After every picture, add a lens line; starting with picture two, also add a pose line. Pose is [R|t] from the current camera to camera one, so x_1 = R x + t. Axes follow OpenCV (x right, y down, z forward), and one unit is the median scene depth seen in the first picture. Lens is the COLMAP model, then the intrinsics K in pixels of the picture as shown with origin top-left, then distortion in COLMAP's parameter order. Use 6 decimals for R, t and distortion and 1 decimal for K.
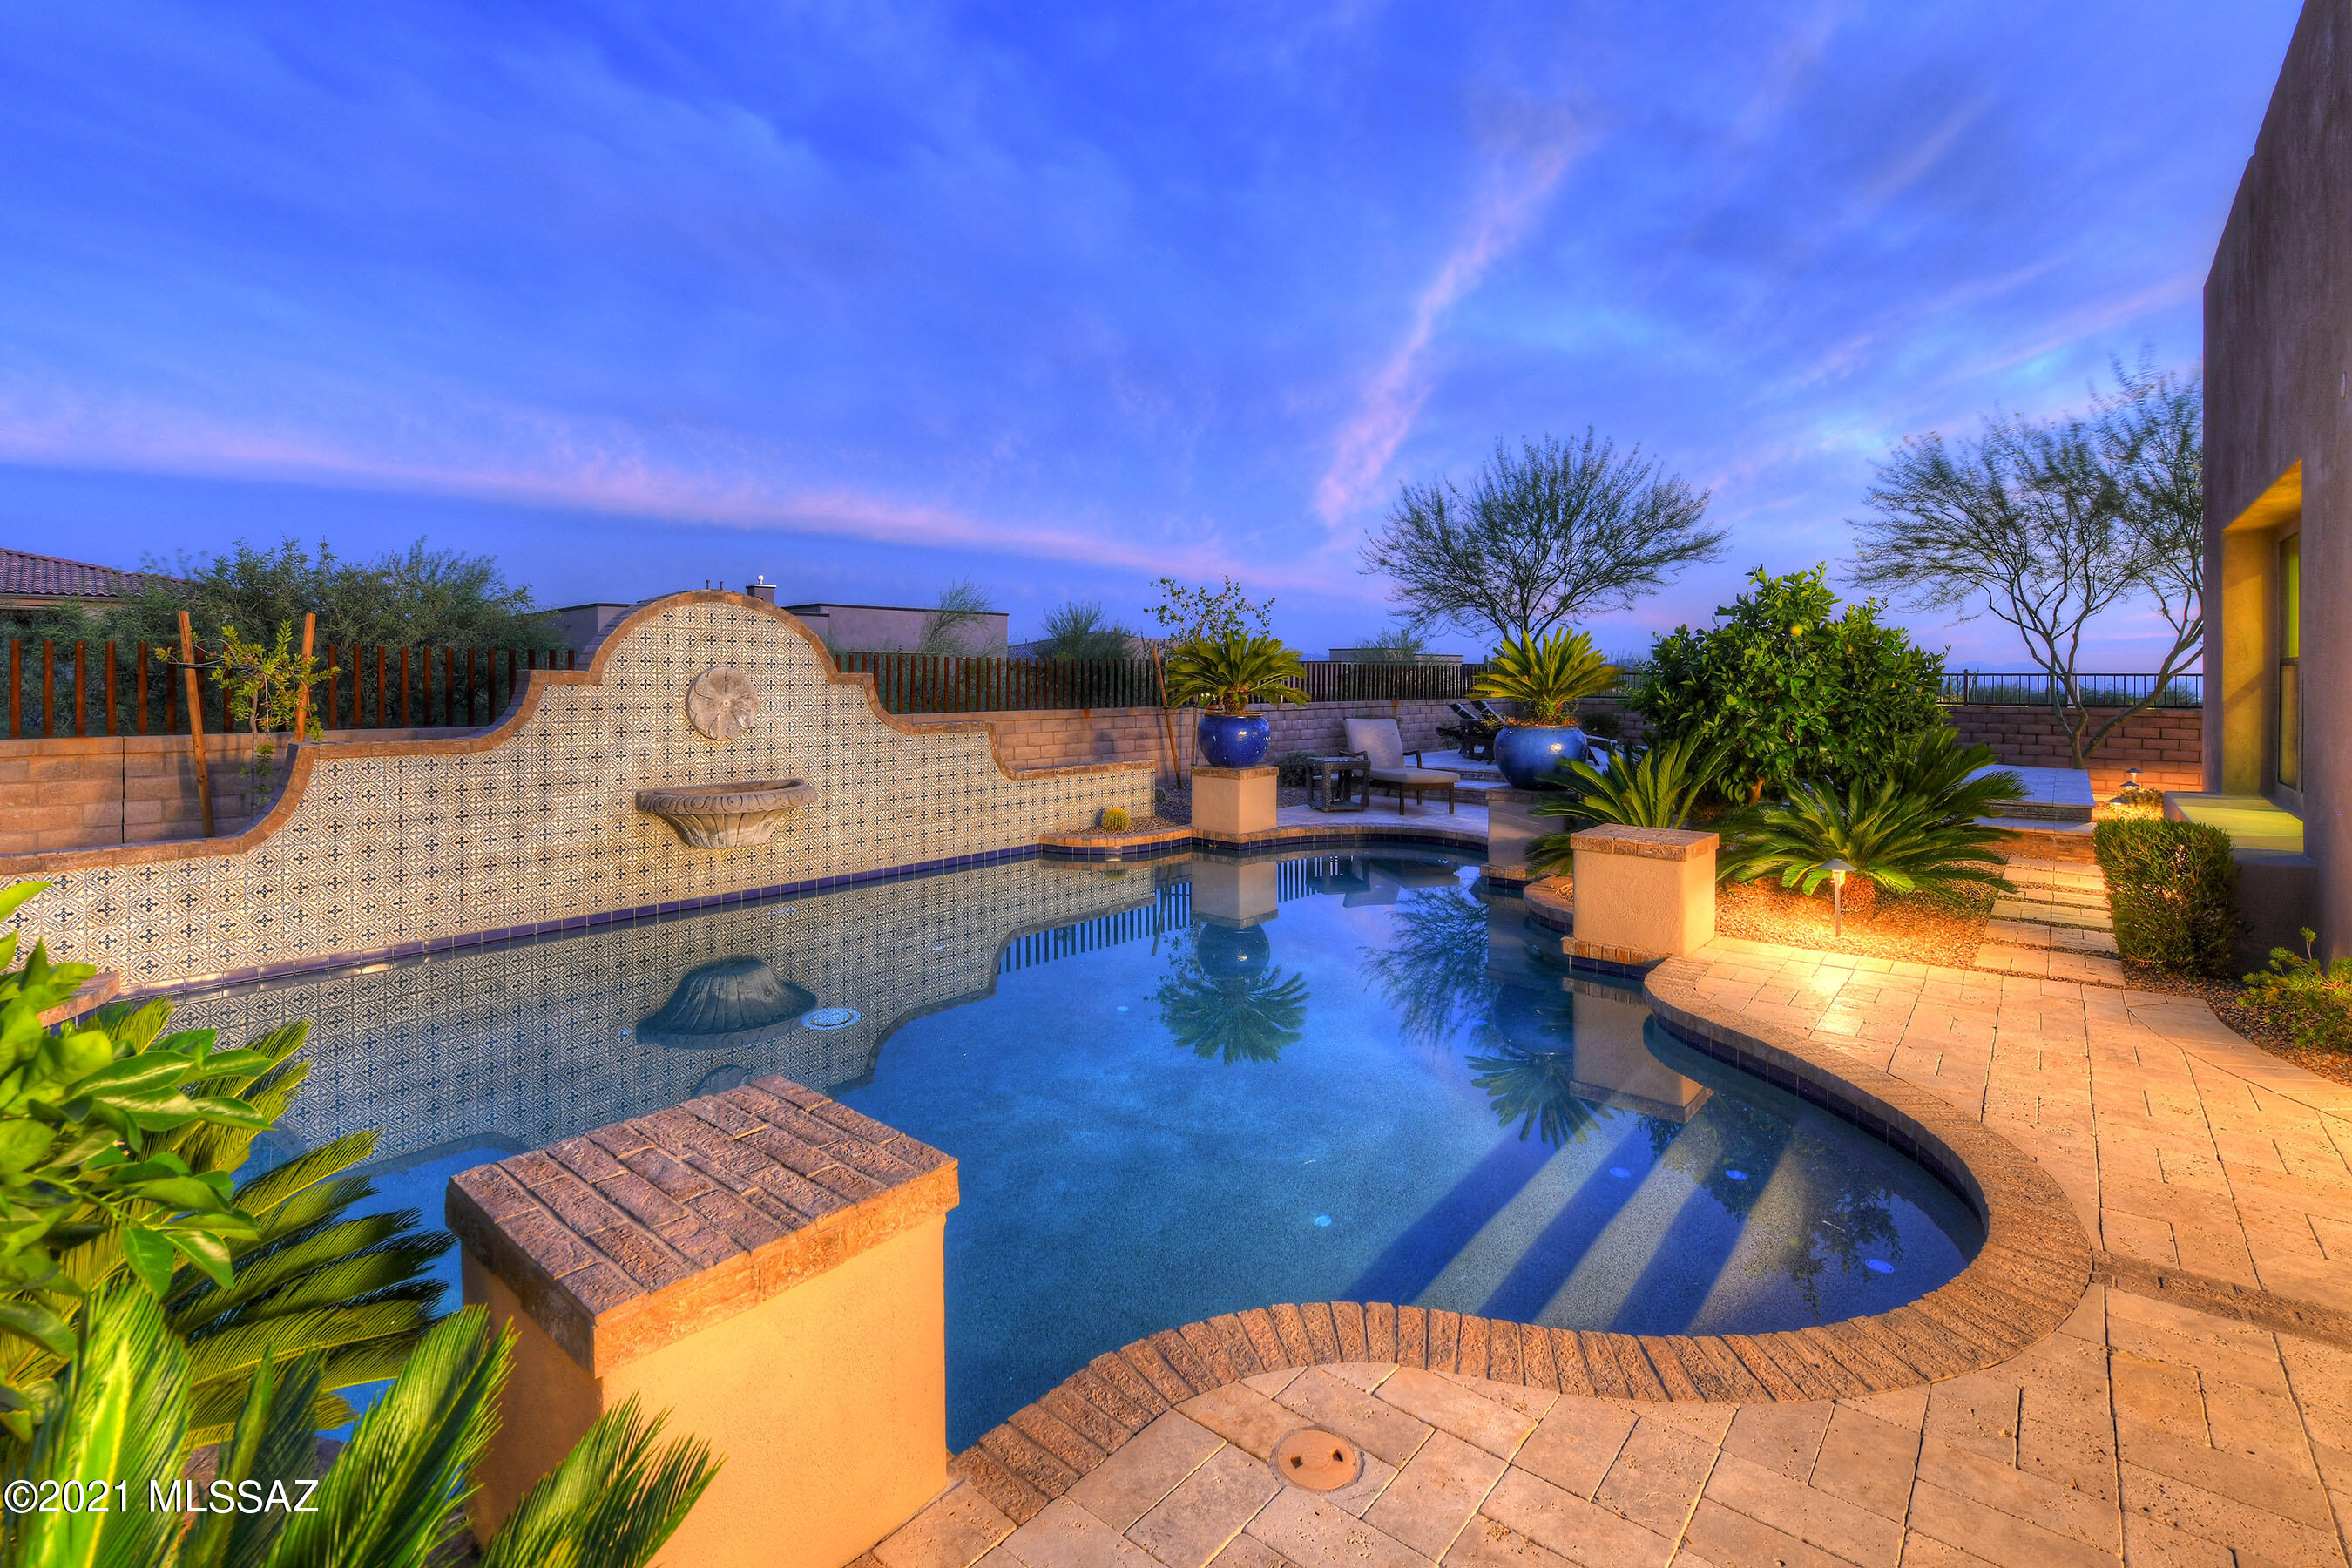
lens RADIAL K [[1122.9, 0, 1169.3], [0, 1122.9, 671.0], [0, 0, 1]] dist [-0.018465, -0.000274]
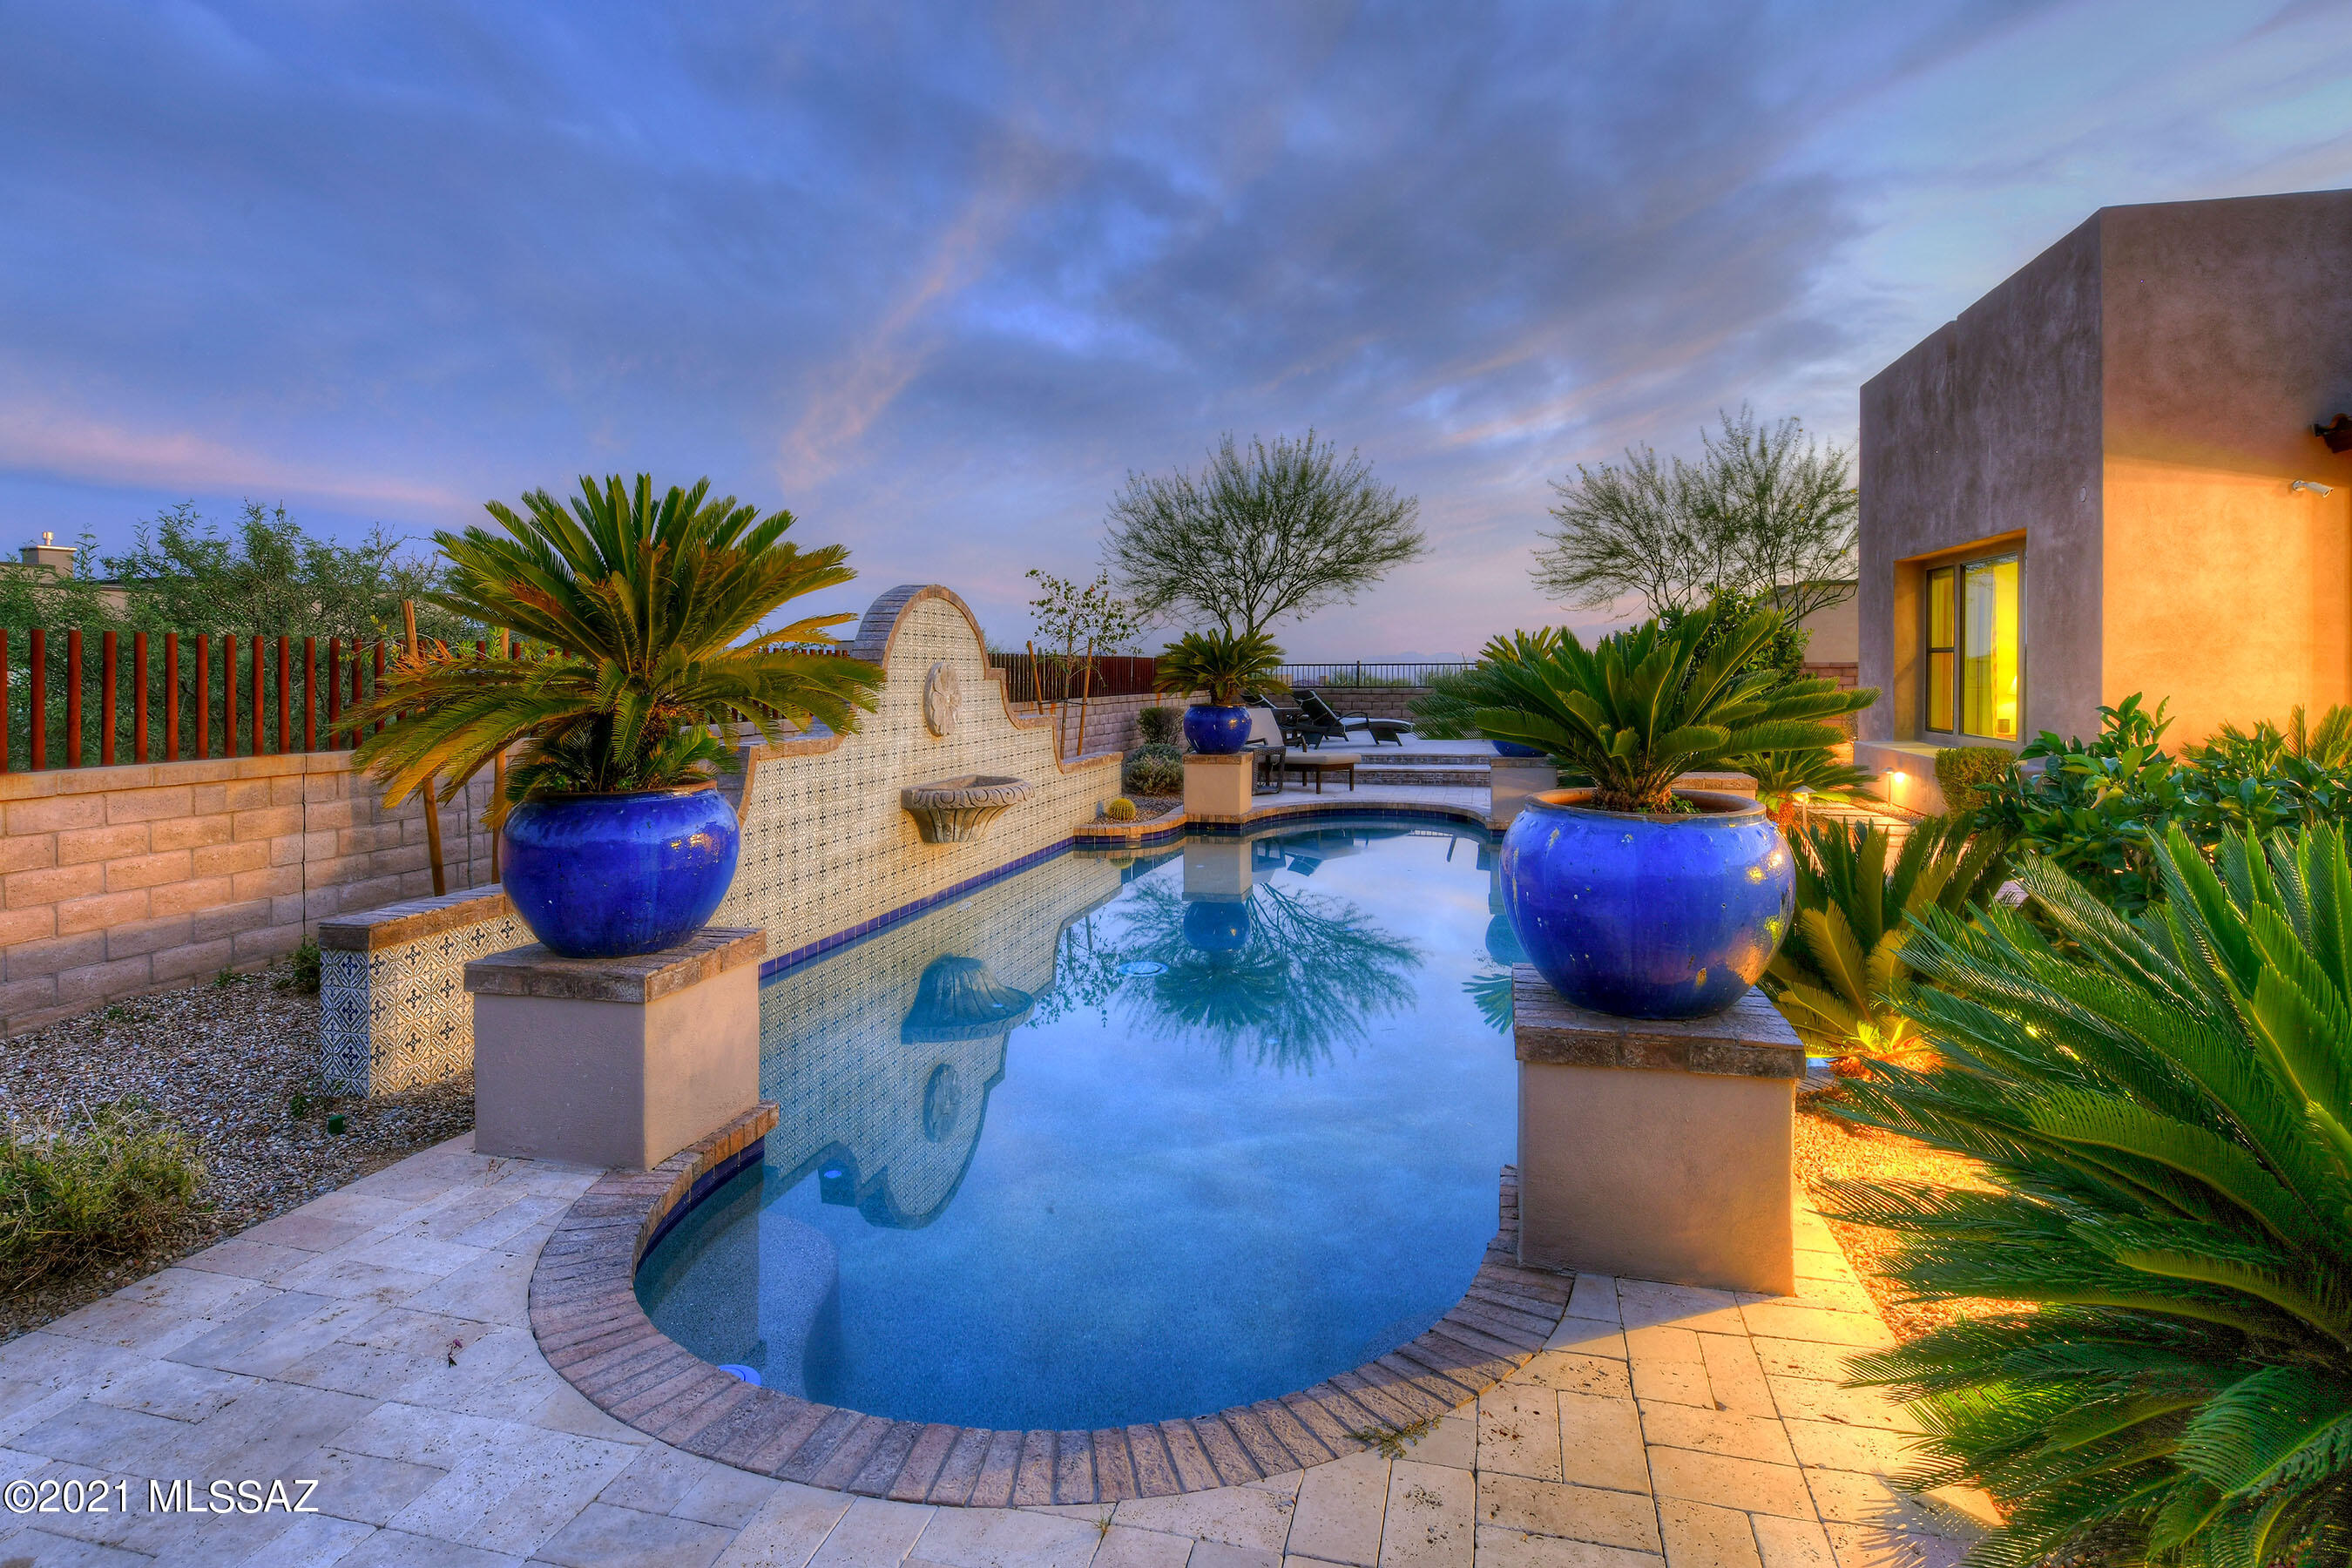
lens RADIAL K [[1325.5, 0, 1251.6], [0, 1325.5, 653.9], [0, 0, 1]] dist [-0.047297, -0.000704]
pose [[0.877075, -0.005901, 0.480318, -0.513757], [0.010371, 0.999924, -0.006653, -0.001017], [-0.480242, 0.010817, 0.877069, -0.118302]]
